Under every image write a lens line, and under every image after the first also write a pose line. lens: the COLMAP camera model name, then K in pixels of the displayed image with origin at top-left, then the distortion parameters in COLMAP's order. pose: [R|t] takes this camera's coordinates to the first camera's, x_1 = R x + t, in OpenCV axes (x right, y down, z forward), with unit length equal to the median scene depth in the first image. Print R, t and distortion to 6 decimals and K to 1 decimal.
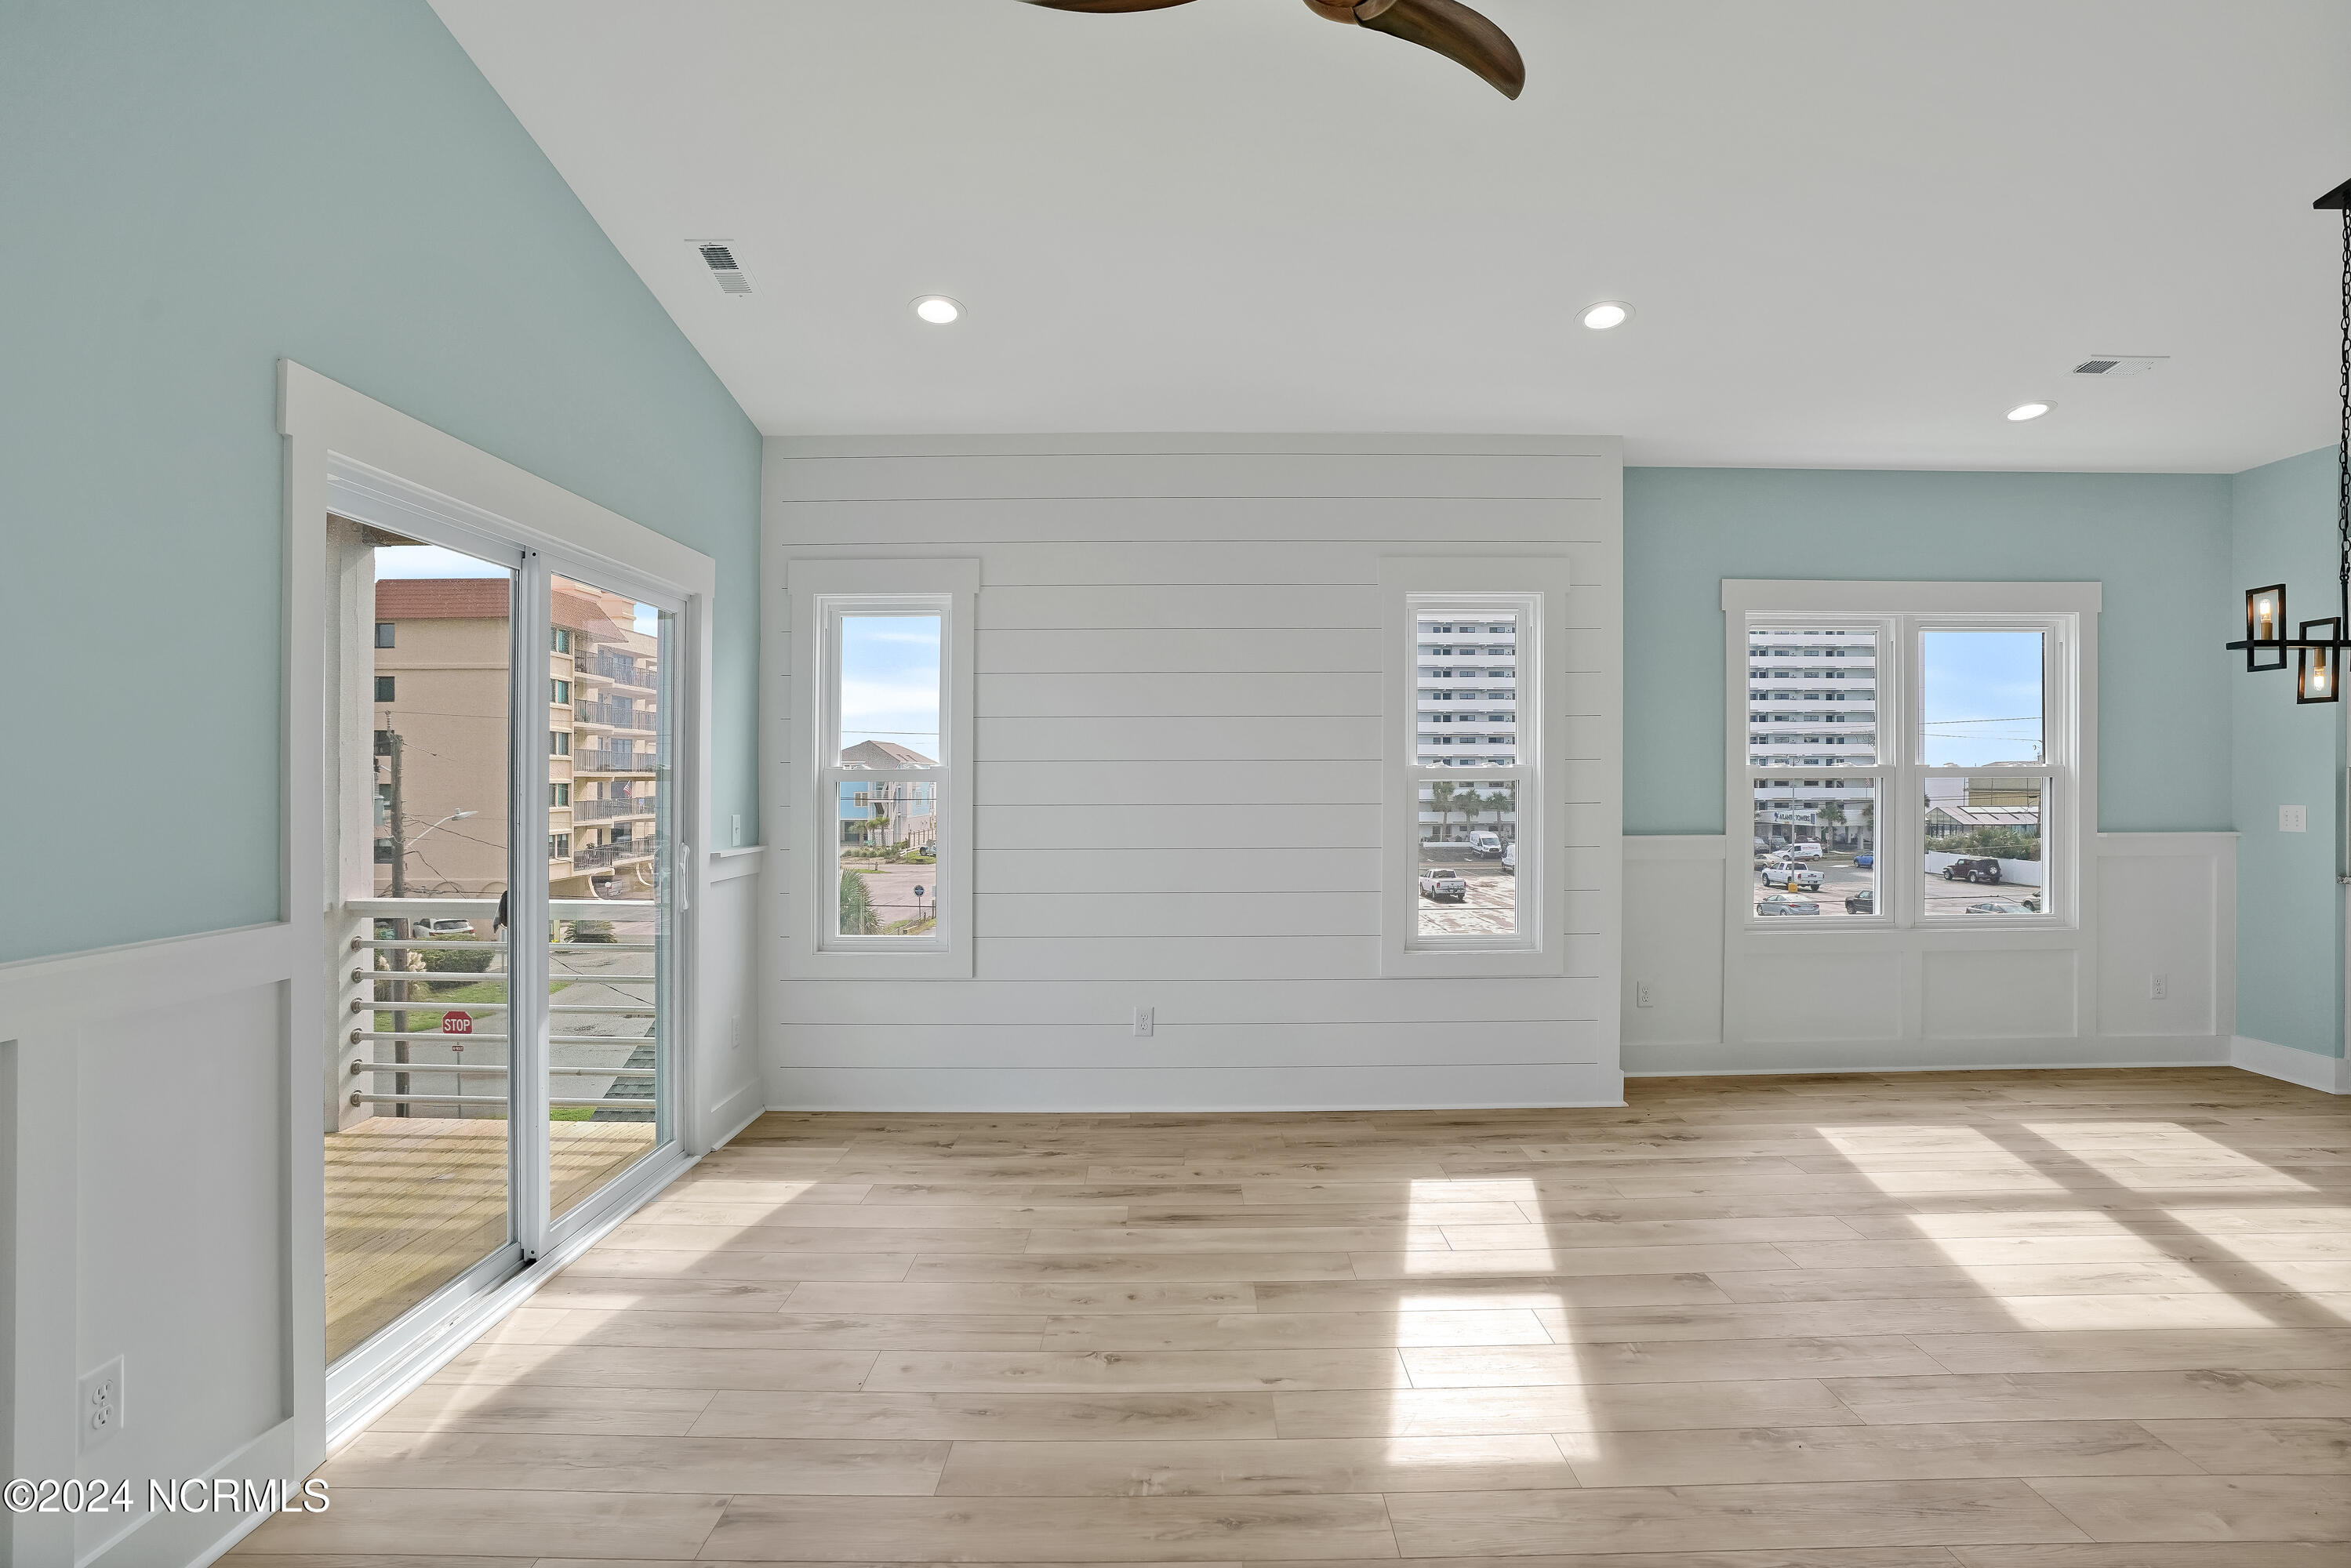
lens RADIAL K [[1131.8, 0, 1184.8], [0, 1131.8, 776.4], [0, 0, 1]] dist [-0.062810, 0.027574]
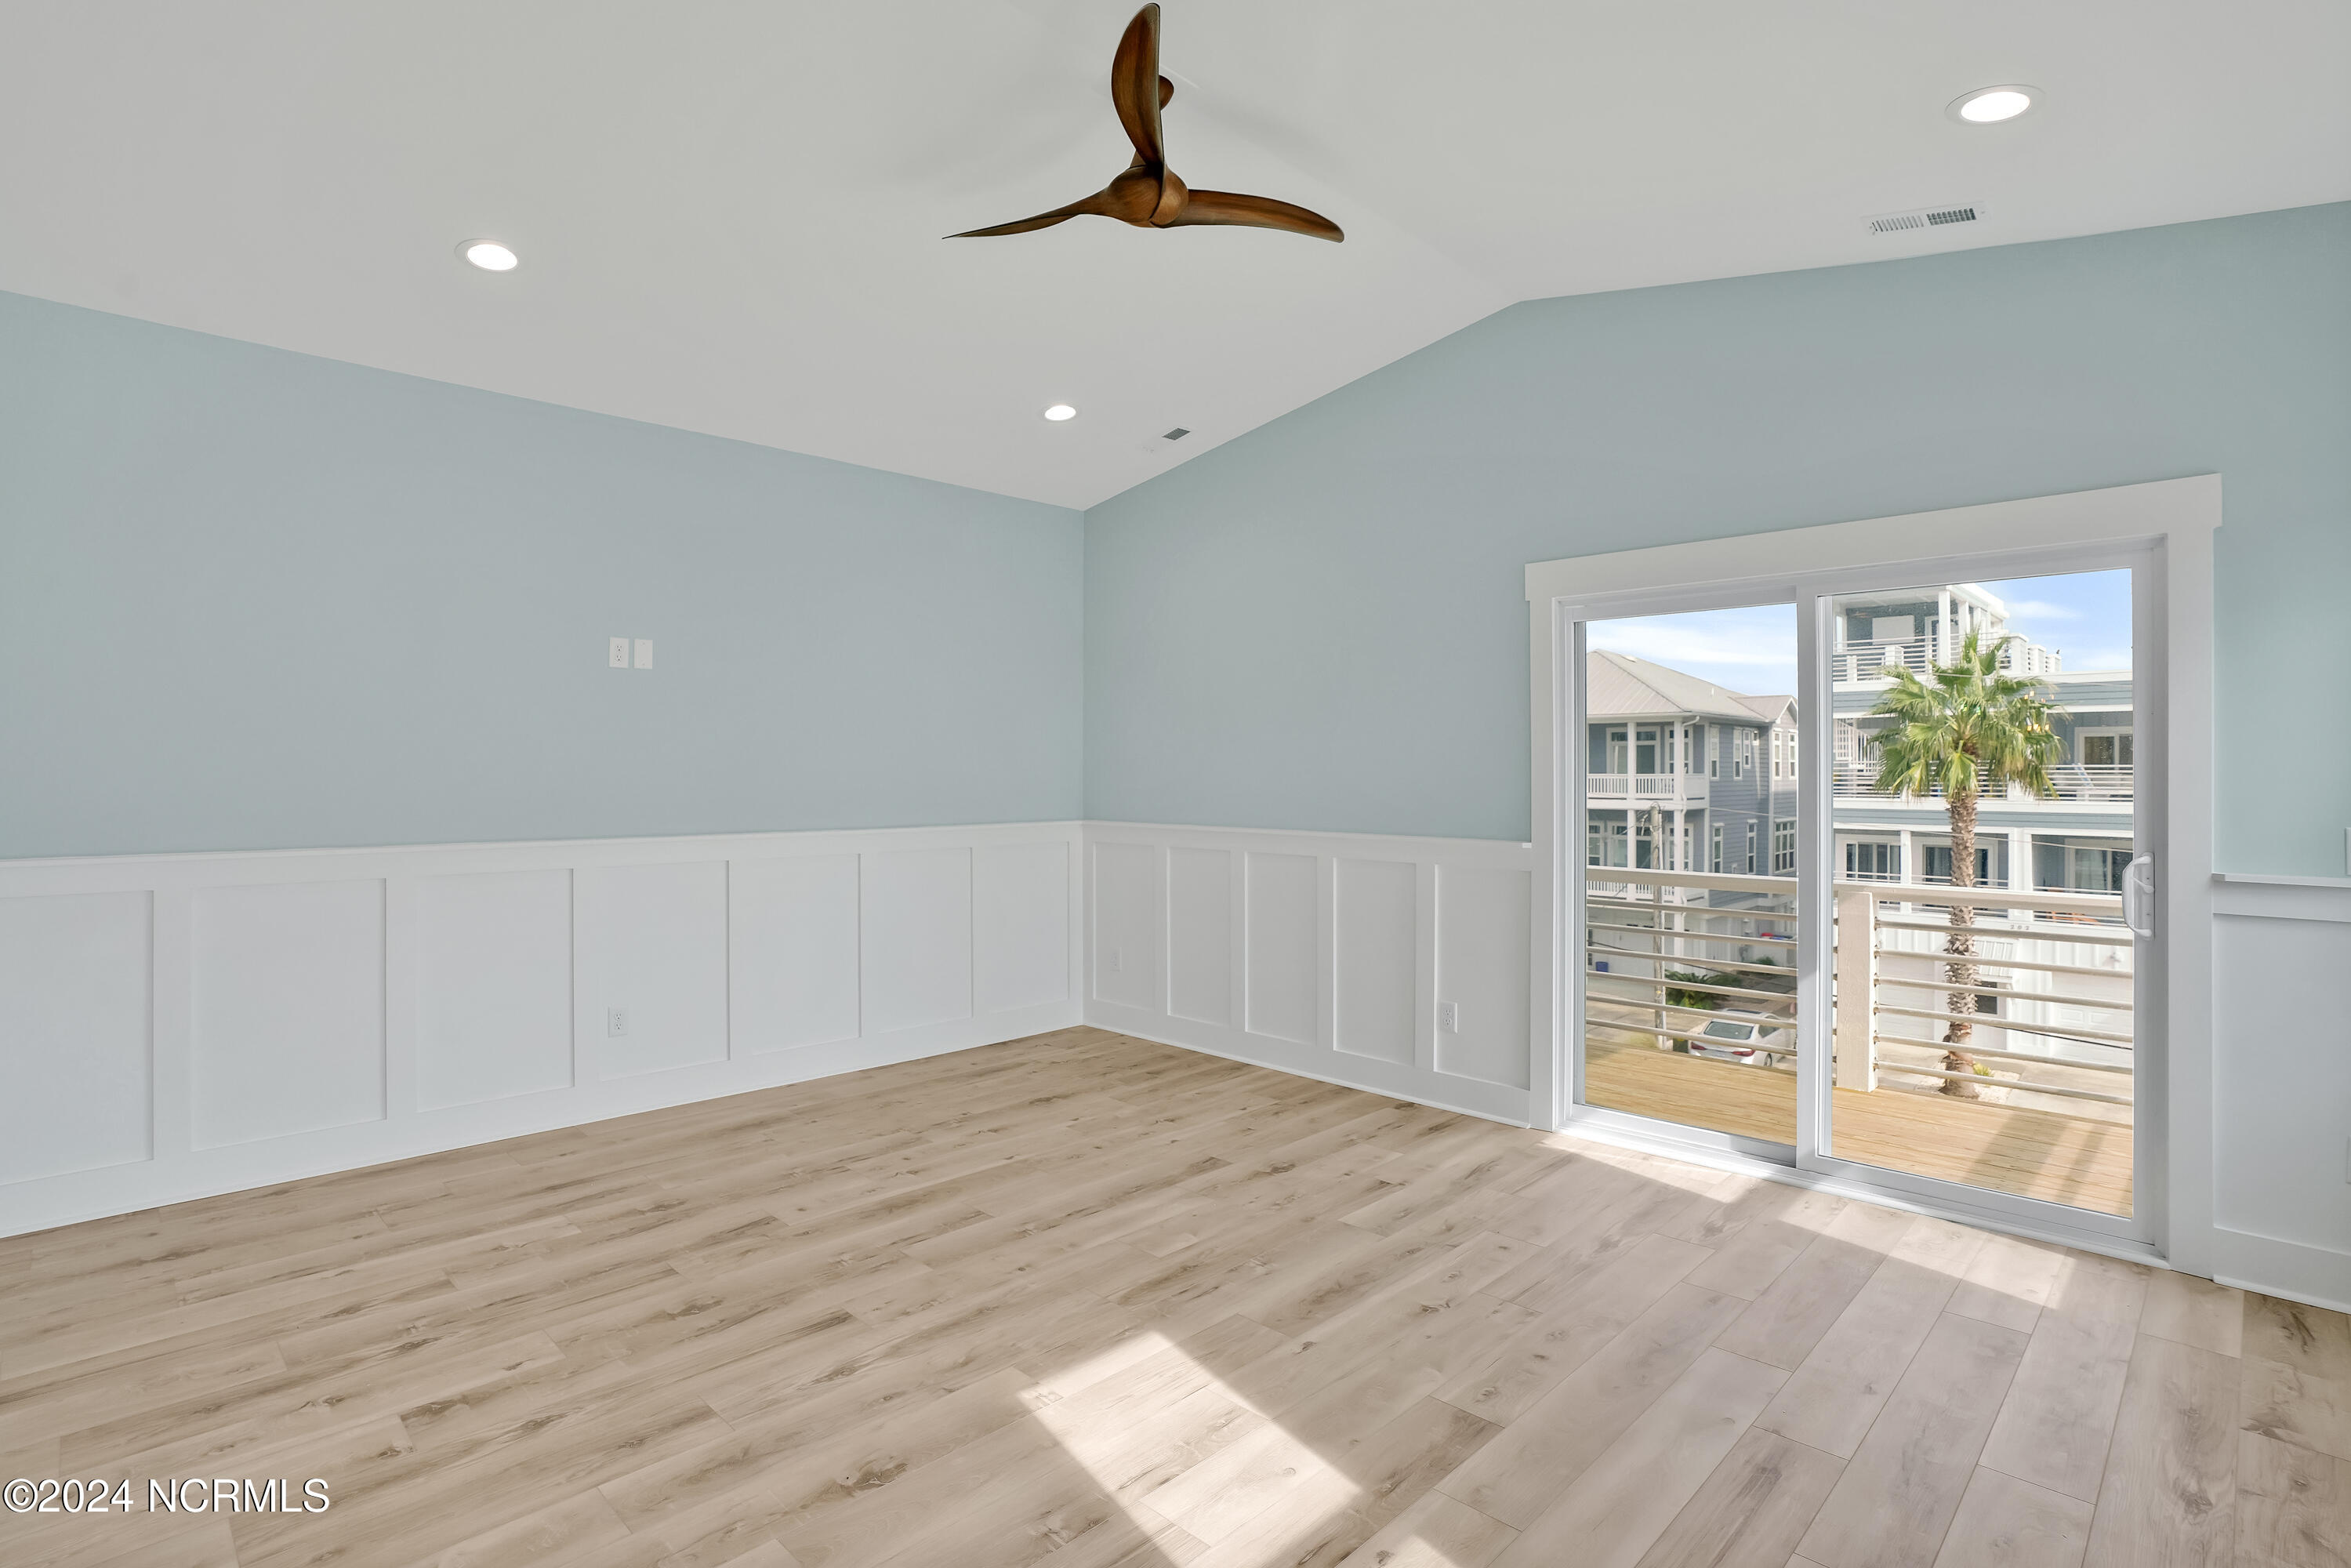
lens RADIAL K [[1144.9, 0, 1179.3], [0, 1144.9, 759.2], [0, 0, 1]] dist [-0.061338, 0.022295]
pose [[-0.698843, -0.005948, -0.715250, 0.601775], [0.001048, 0.999956, -0.009339, -0.000618], [0.715274, -0.007277, -0.698806, 1.076538]]
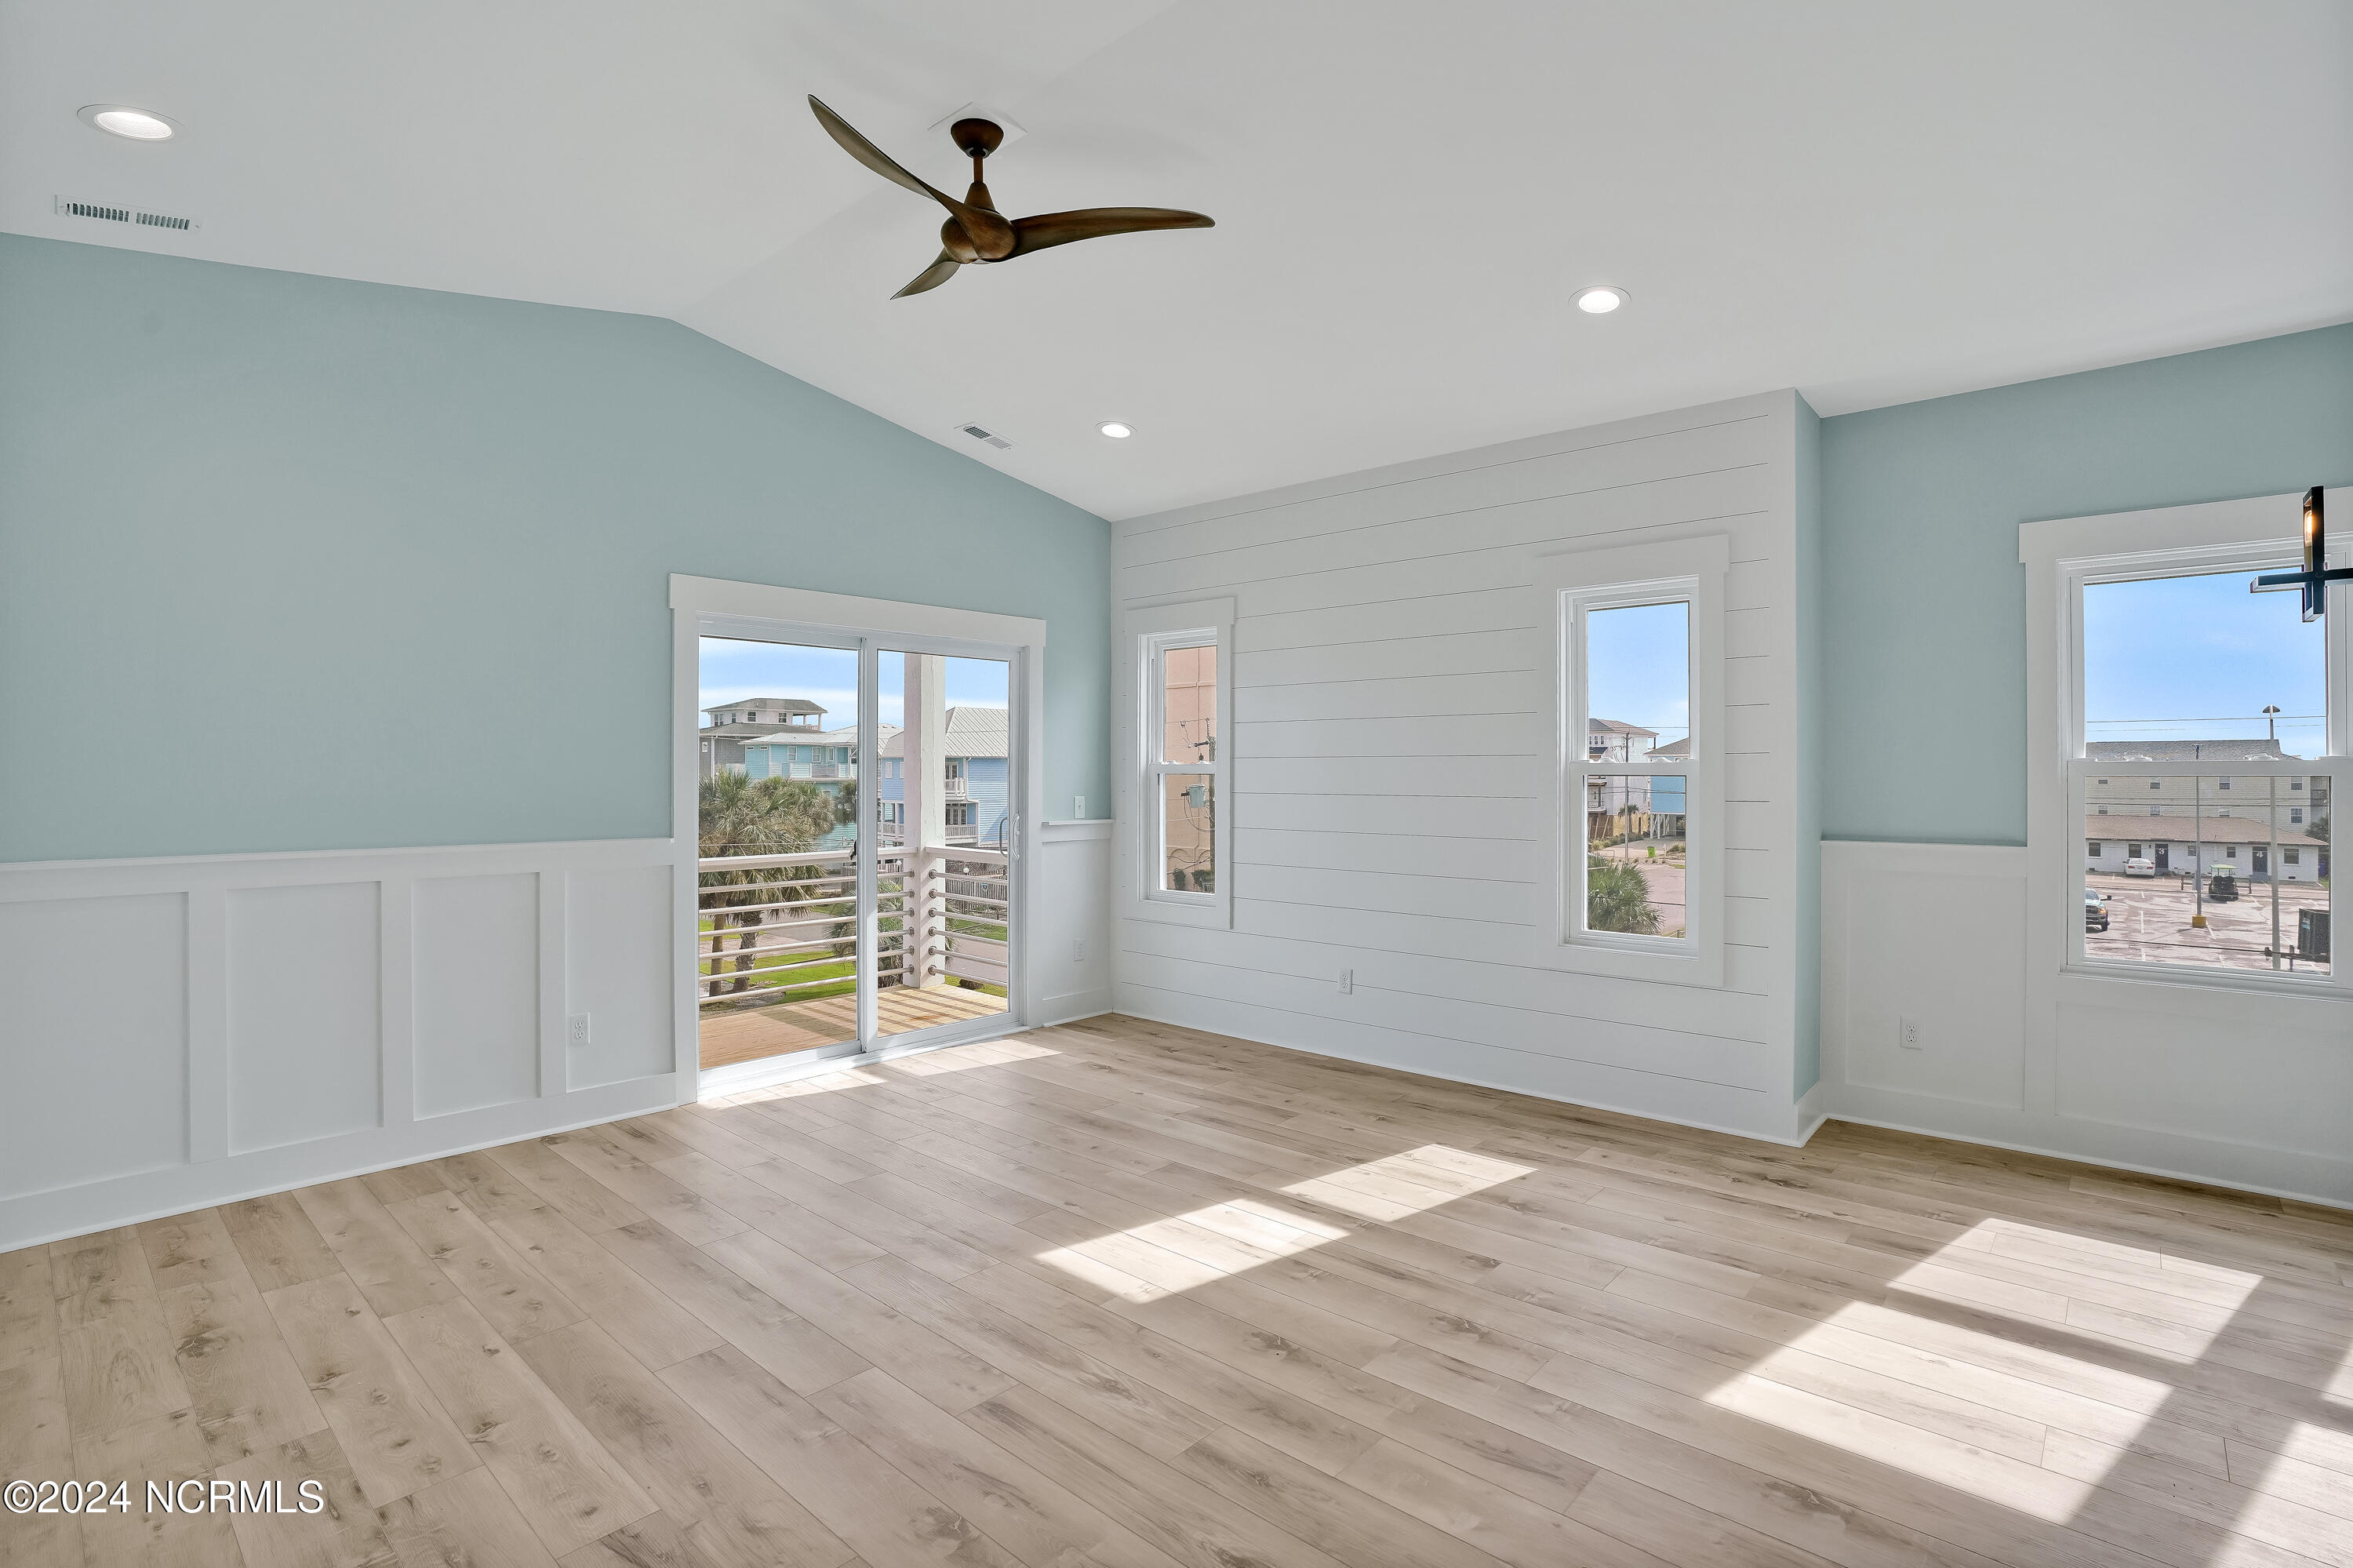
lens RADIAL K [[1104.3, 0, 1176.5], [0, 1104.3, 784.0], [0, 0, 1]] dist [-0.071024, 0.028319]
pose [[0.741090, 0.010793, -0.671319, 0.707763], [-0.002063, 0.999903, 0.013798, -0.002282], [0.671402, -0.008840, 0.741040, 0.051114]]
